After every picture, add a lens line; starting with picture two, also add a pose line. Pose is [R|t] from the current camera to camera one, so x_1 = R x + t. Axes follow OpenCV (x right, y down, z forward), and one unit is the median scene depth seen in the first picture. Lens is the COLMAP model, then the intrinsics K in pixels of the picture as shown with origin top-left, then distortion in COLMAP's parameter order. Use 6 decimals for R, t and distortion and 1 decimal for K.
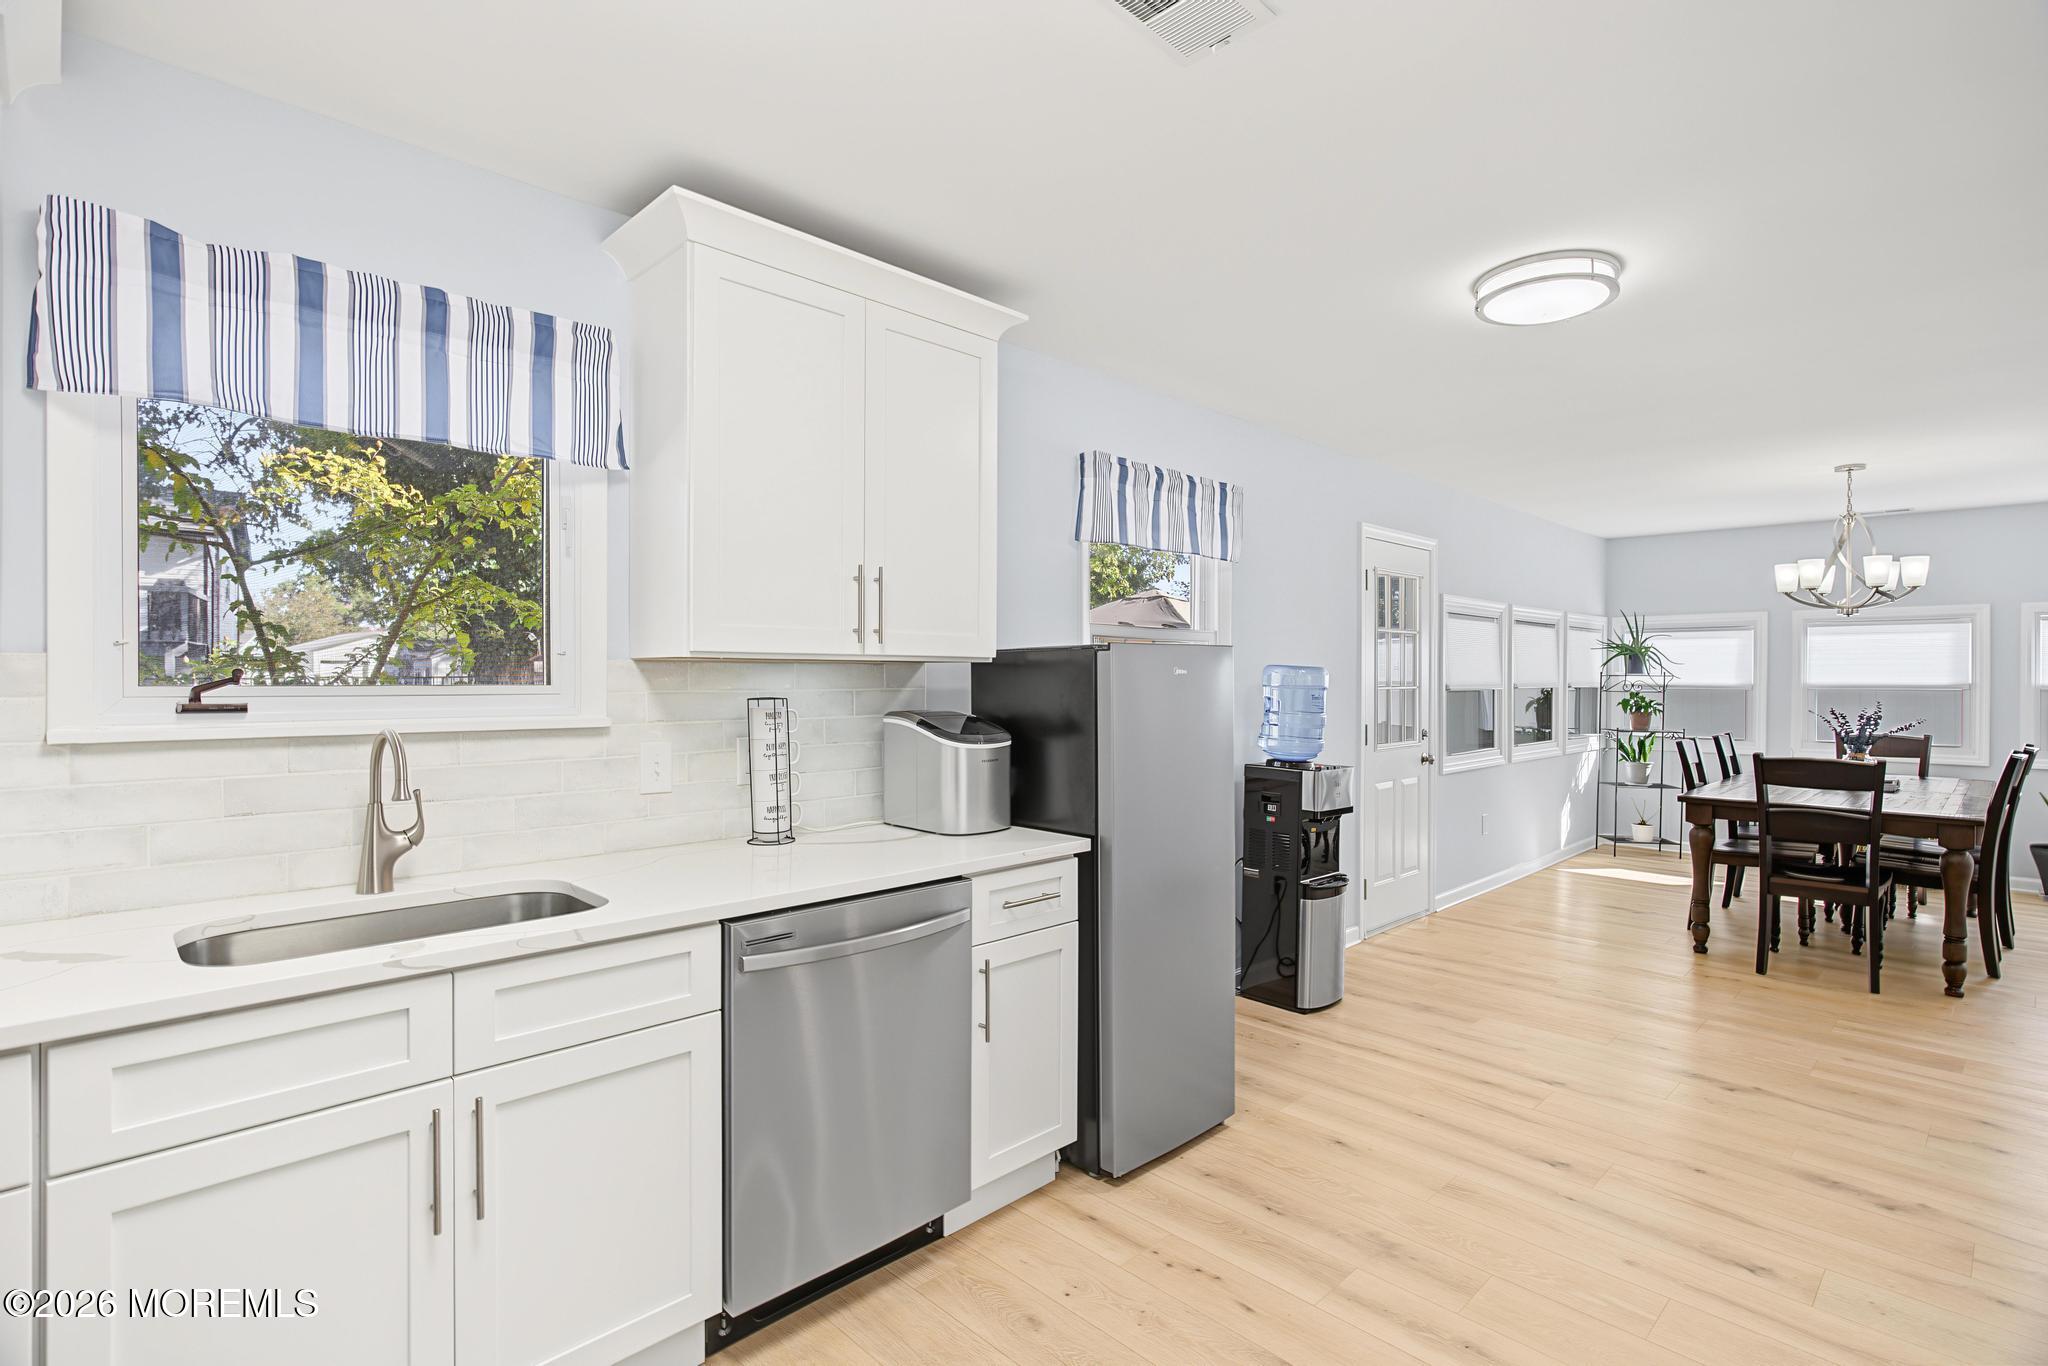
lens RADIAL K [[984.4, 0, 1013.3], [0, 984.4, 677.6], [0, 0, 1]] dist [-0.004744, 0.000270]
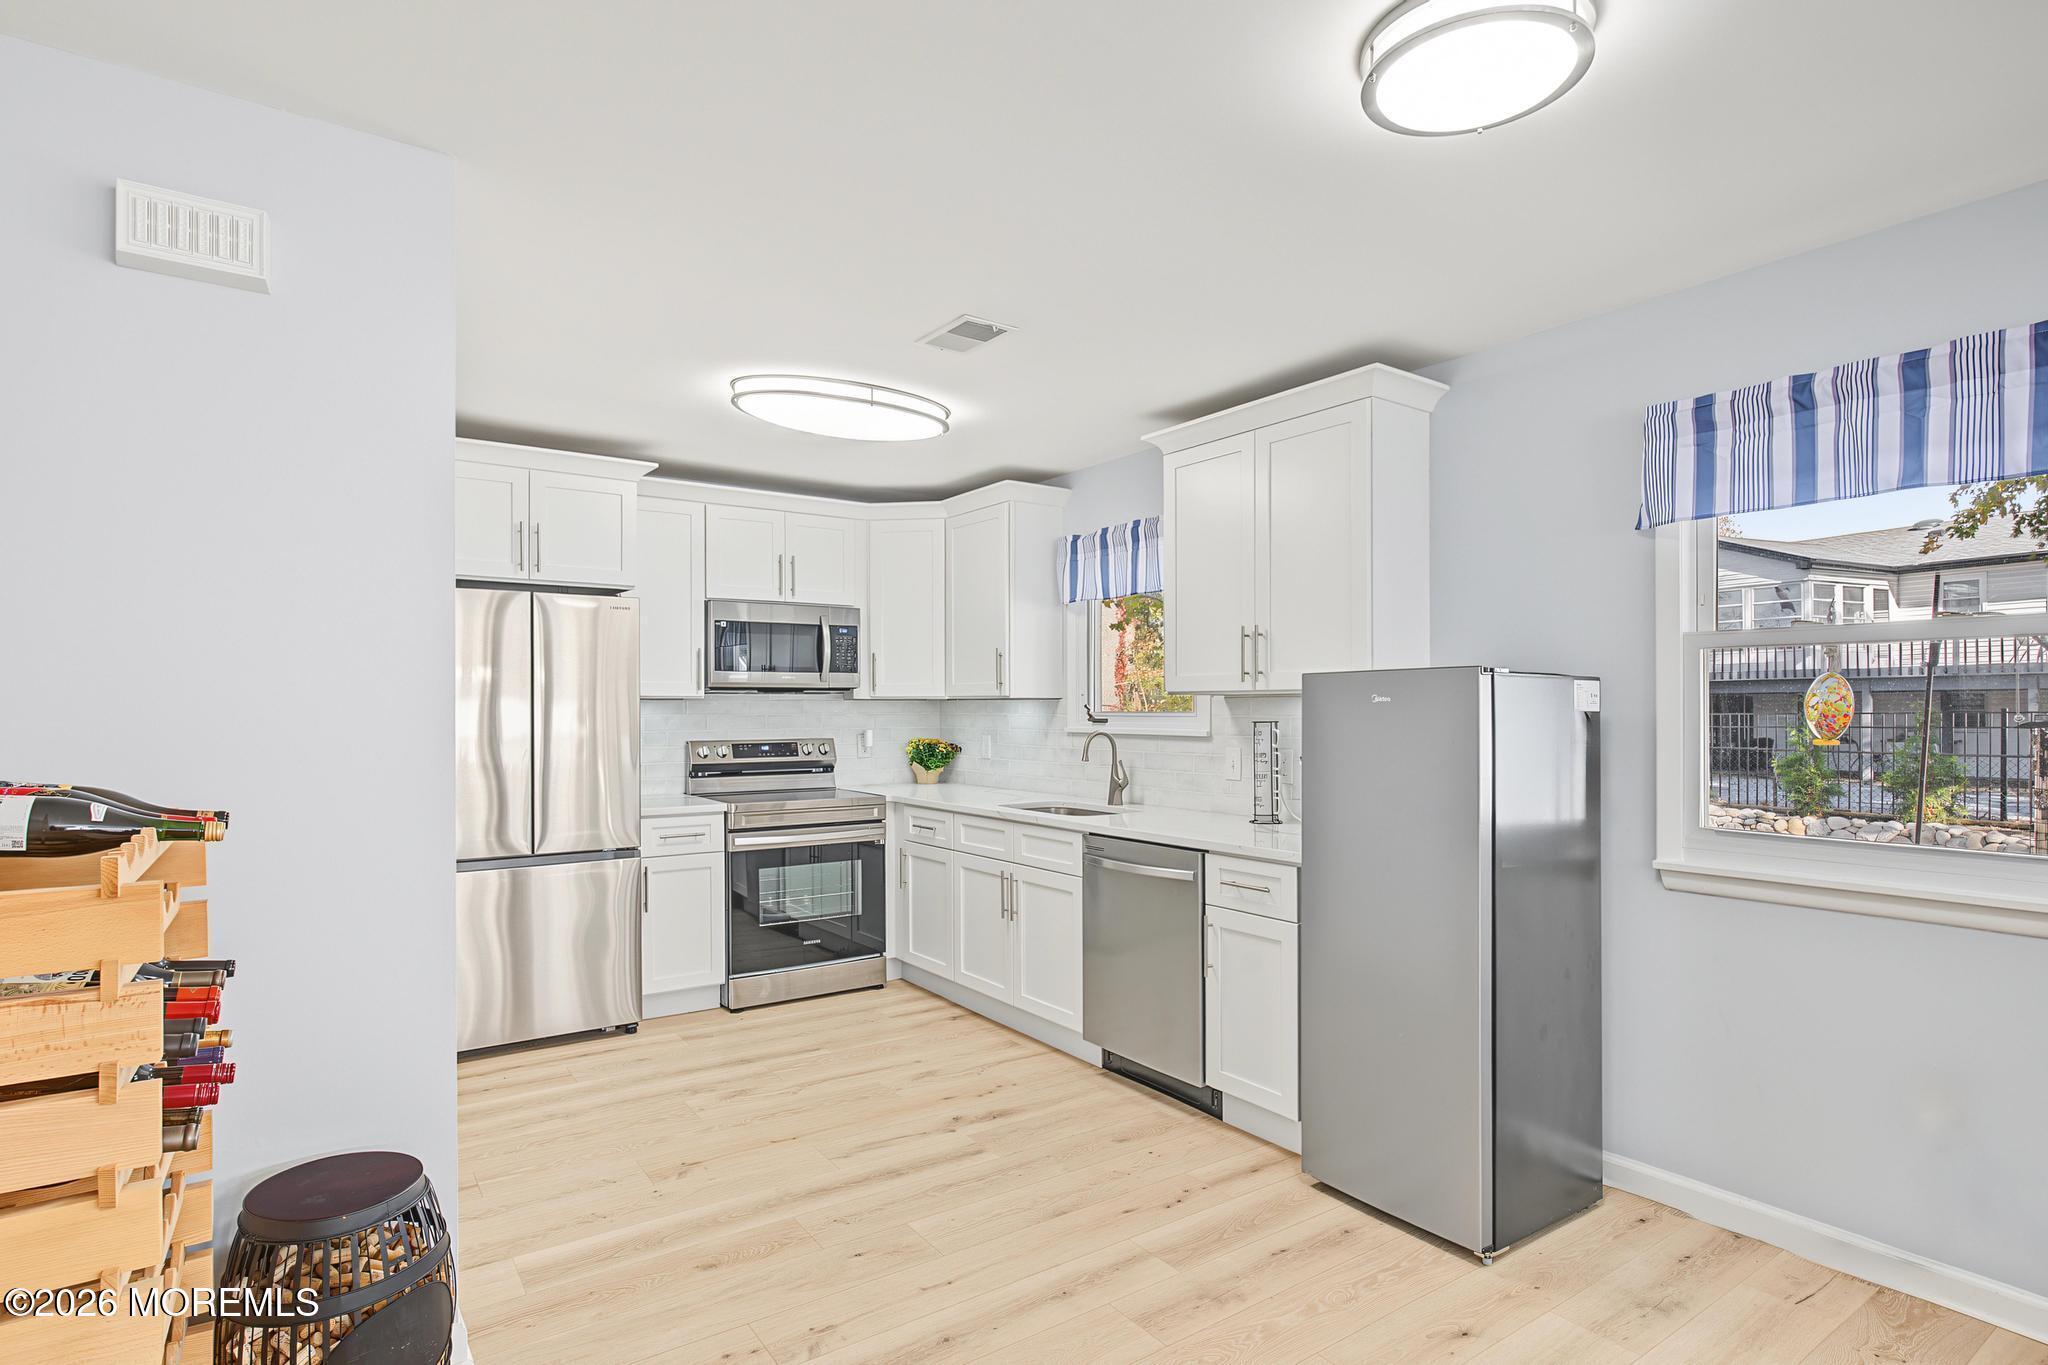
lens RADIAL K [[1019.9, 0, 1011.0], [0, 1019.9, 707.6], [0, 0, 1]] dist [0.001296, 0.000737]
pose [[-0.155689, -0.005939, -0.987788, 1.394428], [-0.005266, 0.999973, -0.005182, 0.010953], [0.987792, 0.004395, -0.155716, 0.952639]]
